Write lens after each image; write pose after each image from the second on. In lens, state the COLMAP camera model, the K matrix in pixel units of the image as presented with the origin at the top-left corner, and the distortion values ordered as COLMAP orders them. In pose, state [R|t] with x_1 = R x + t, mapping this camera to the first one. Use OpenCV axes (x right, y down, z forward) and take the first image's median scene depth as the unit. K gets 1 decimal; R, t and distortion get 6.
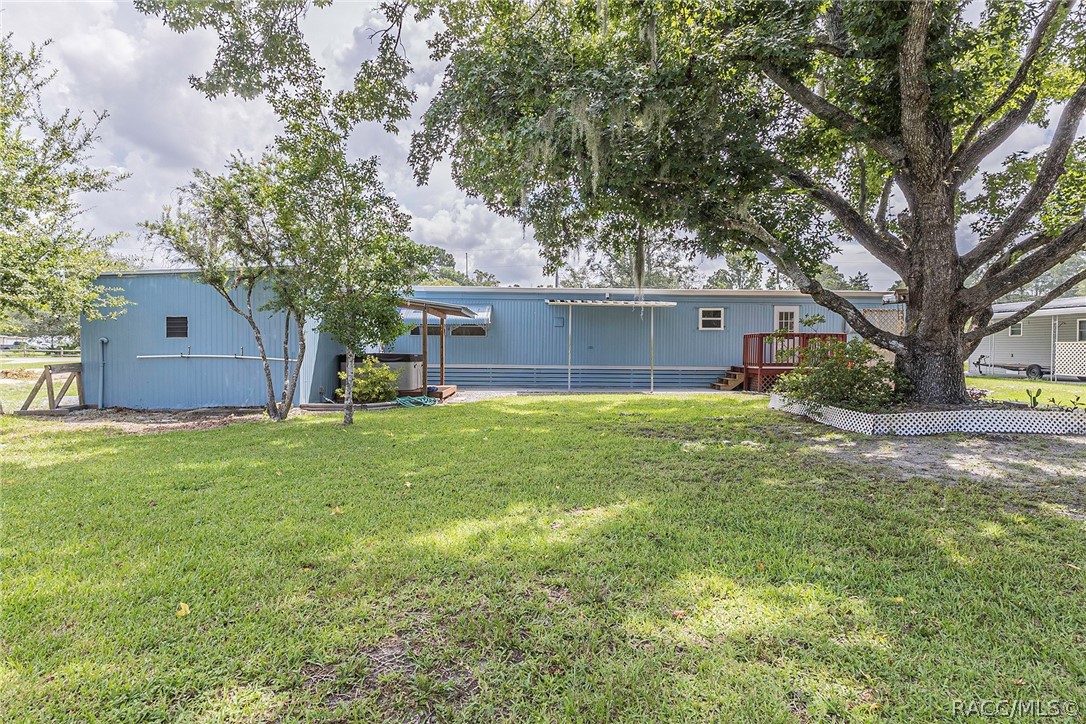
lens RADIAL K [[582.8, 0, 543.0], [0, 582.8, 362.0], [0, 0, 1]] dist [-0.000780, -0.002275]
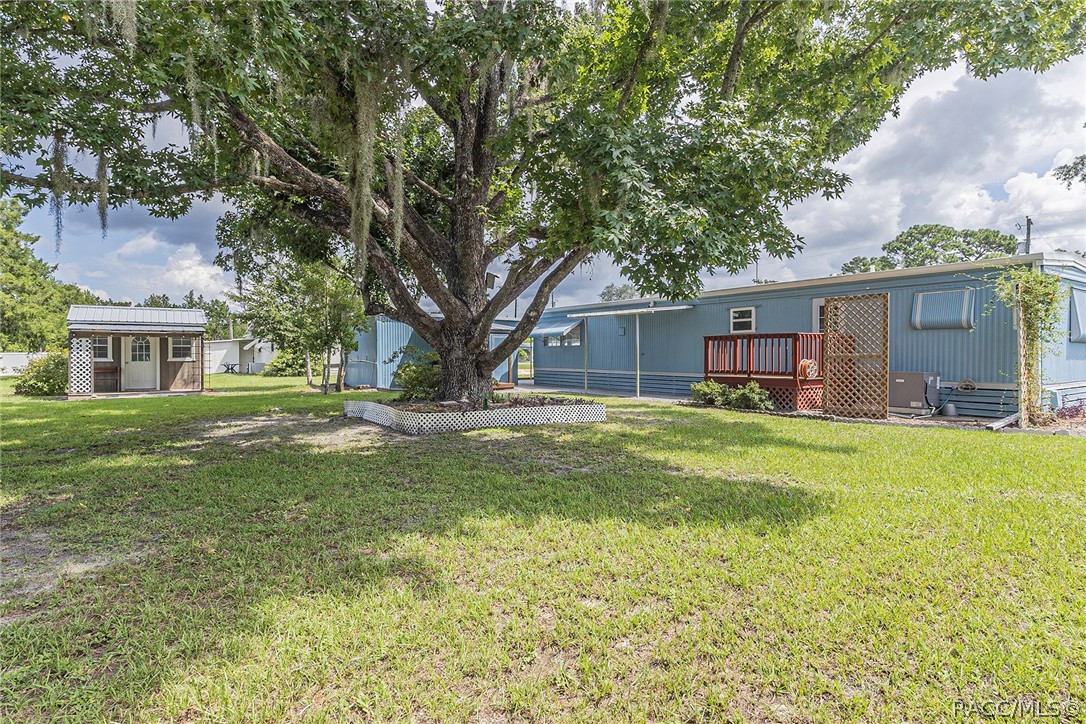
lens RADIAL K [[582.8, 0, 543.0], [0, 582.8, 362.0], [0, 0, 1]] dist [-0.000780, -0.002275]
pose [[0.554096, 0.004186, -0.832442, 0.898978], [-0.011105, 0.999936, -0.002364, -0.006710], [0.832379, 0.010554, 0.554107, 0.290698]]
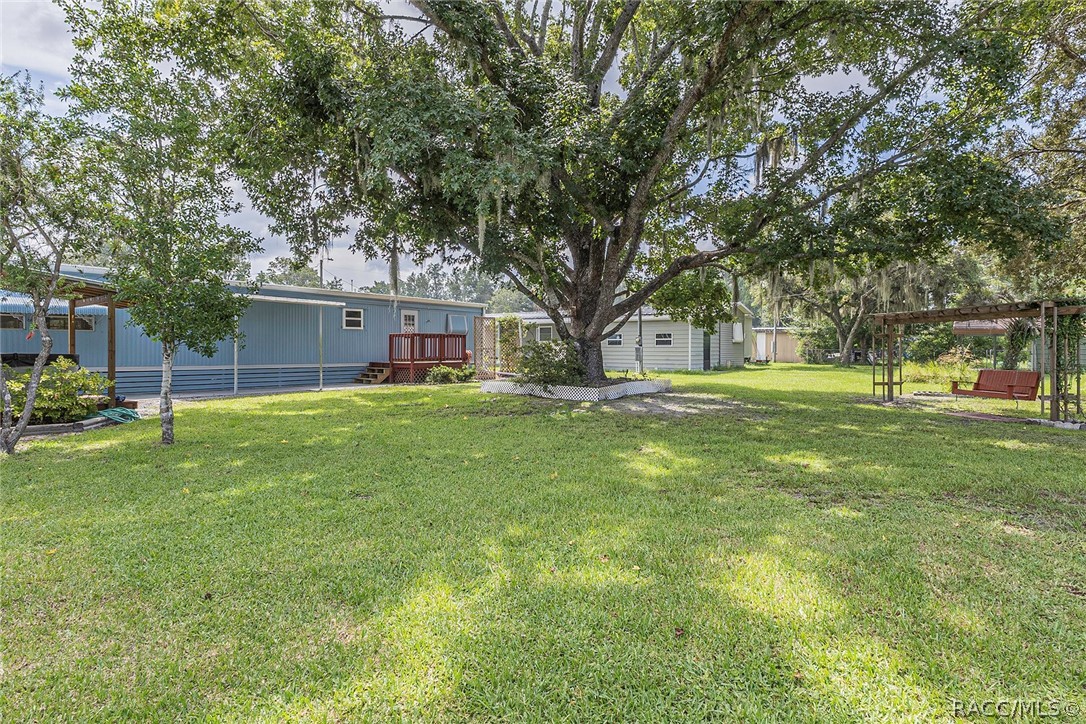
lens RADIAL K [[582.8, 0, 543.0], [0, 582.8, 362.0], [0, 0, 1]] dist [-0.000780, -0.002275]
pose [[0.637667, -0.020212, 0.770047, -0.336878], [0.017939, 0.999774, 0.011386, -0.000260], [-0.770104, 0.006553, 0.637885, 0.047763]]
